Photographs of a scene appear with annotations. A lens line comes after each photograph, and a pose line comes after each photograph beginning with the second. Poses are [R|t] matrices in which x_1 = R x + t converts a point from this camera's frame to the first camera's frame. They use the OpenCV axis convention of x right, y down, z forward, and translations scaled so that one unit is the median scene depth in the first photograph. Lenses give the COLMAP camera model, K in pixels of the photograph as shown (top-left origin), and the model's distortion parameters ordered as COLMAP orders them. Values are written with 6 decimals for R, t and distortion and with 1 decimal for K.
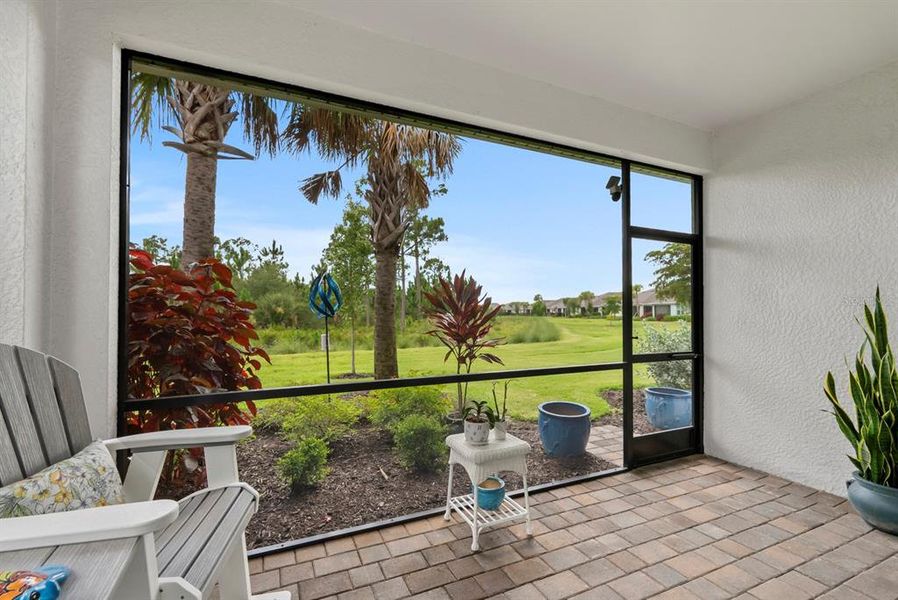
lens RADIAL K [[397.0, 0, 443.6], [0, 397.0, 311.4], [0, 0, 1]] dist [0.008781, -0.001984]
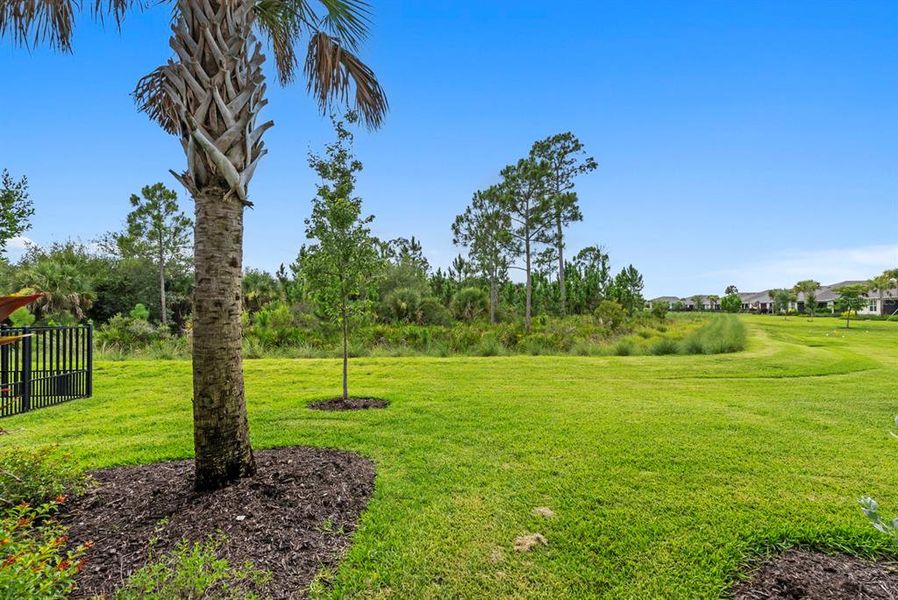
lens RADIAL K [[397.0, 0, 451.6], [0, 397.0, 308.8], [0, 0, 1]] dist [0.008781, -0.001984]
pose [[0.925984, 0.004834, -0.377532, 0.046720], [-0.002151, 0.999969, 0.007529, -0.001650], [0.377557, -0.006160, 0.925966, 0.098845]]
